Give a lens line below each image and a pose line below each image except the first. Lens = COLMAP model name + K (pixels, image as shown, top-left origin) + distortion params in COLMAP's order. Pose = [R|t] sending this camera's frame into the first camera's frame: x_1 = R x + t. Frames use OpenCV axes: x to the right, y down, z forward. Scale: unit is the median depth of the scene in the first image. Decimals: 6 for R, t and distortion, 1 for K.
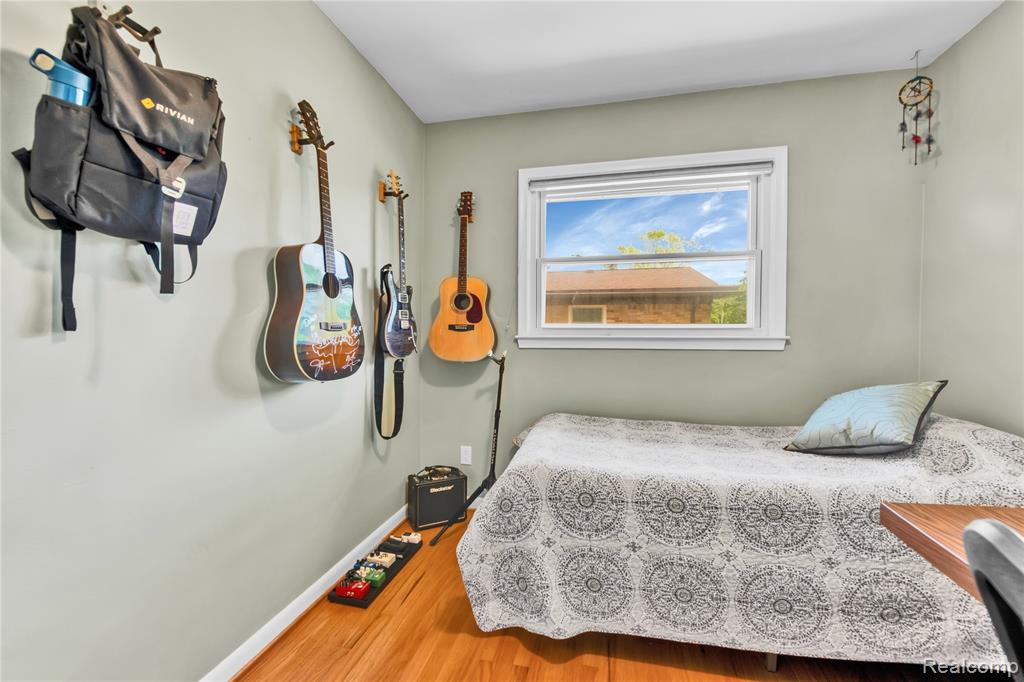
lens RADIAL K [[420.1, 0, 512.0], [0, 420.1, 341.0], [0, 0, 1]] dist [0.008551, -0.007152]
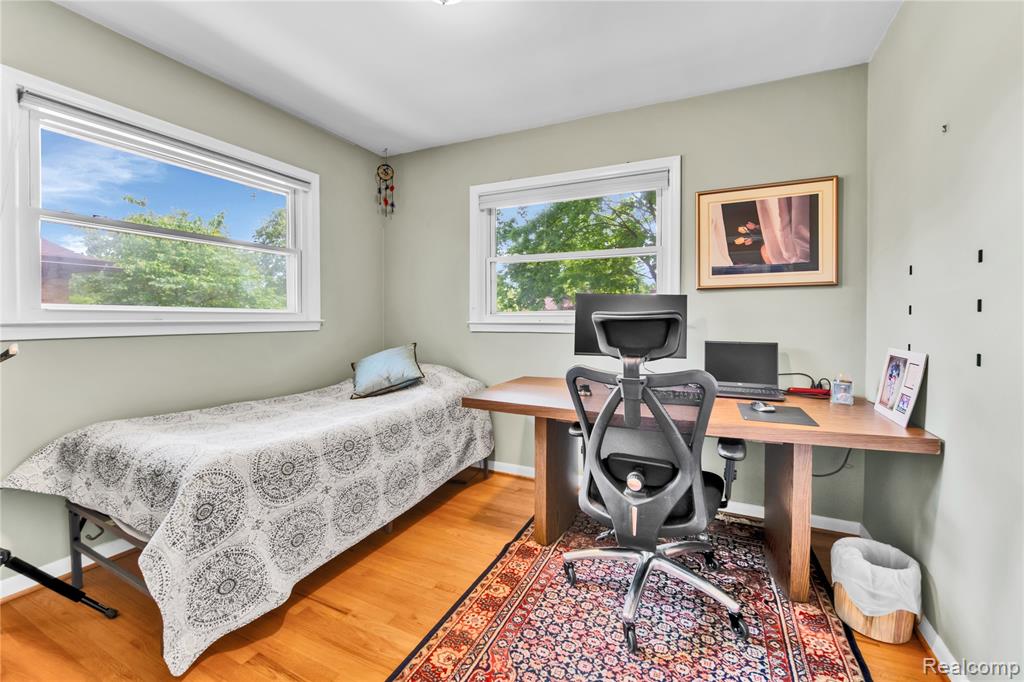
lens RADIAL K [[434.4, 0, 507.5], [0, 434.4, 320.2], [0, 0, 1]] dist [0.007016, -0.000311]
pose [[0.242821, -0.006861, 0.970047, -0.765933], [0.019226, 0.999813, 0.002258, -0.002302], [-0.969881, 0.018102, 0.242907, 0.153242]]
